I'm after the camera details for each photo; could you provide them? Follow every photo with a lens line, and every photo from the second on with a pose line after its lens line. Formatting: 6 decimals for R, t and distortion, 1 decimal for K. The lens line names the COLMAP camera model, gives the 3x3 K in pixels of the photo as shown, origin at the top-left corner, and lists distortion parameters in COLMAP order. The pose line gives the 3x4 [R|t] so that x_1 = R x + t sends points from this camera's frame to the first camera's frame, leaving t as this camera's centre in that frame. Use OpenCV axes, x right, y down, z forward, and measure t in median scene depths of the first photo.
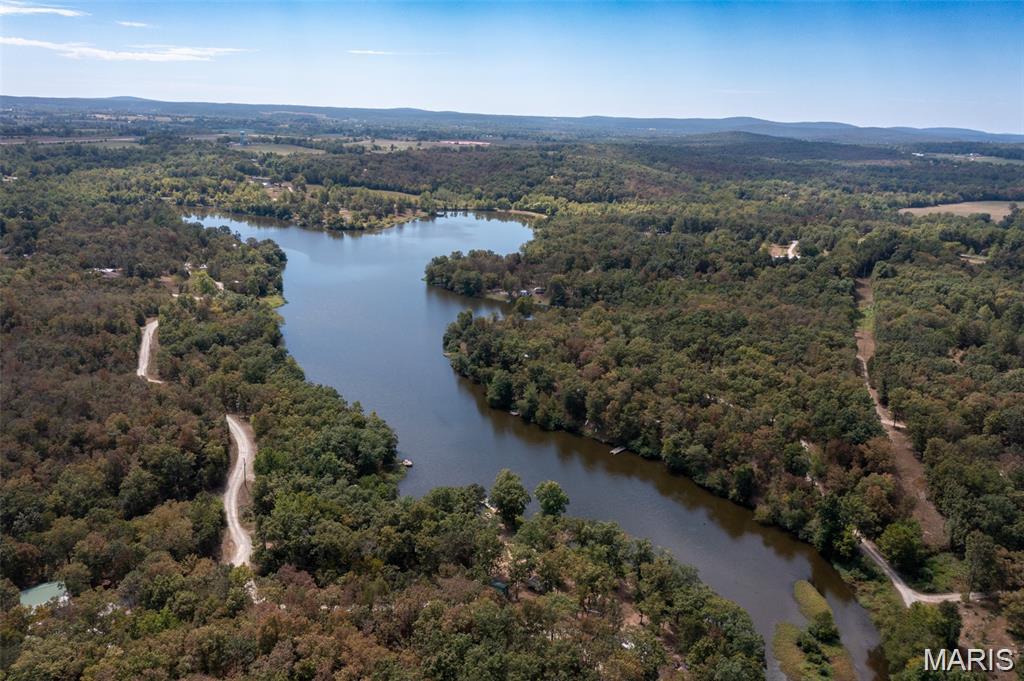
lens RADIAL K [[808.9, 0, 513.0], [0, 808.9, 339.8], [0, 0, 1]] dist [-0.005156, 0.003386]
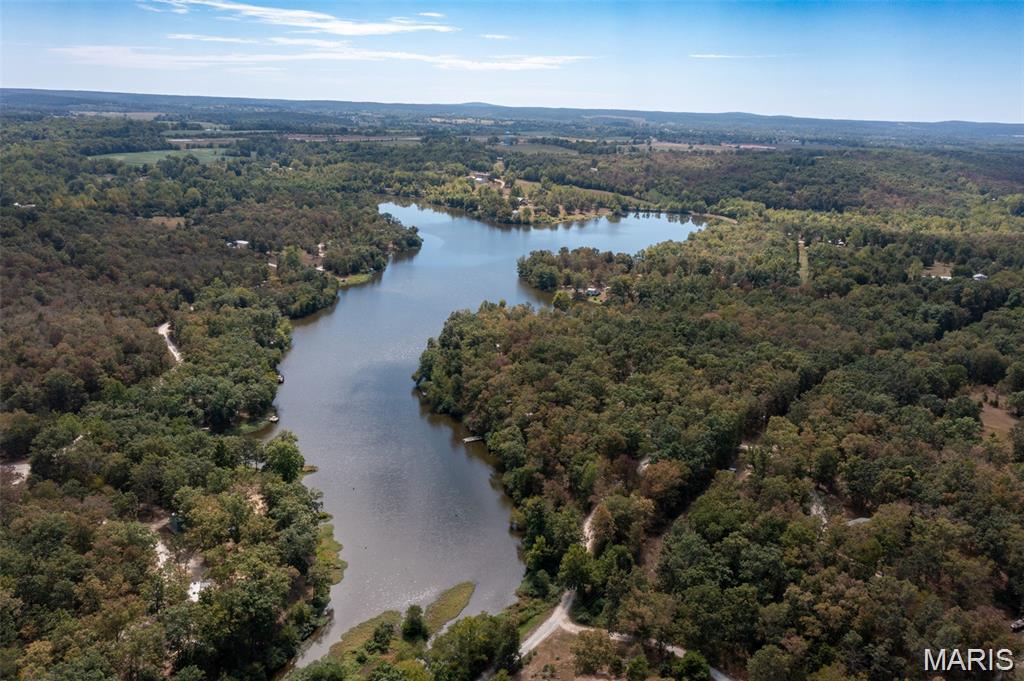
lens RADIAL K [[808.9, 0, 511.2], [0, 808.9, 341.1], [0, 0, 1]] dist [-0.005156, 0.003386]
pose [[0.921837, 0.103726, -0.373440, 0.134931], [-0.105317, 0.994307, 0.016200, -0.001147], [0.372994, 0.024396, 0.927513, 0.022856]]
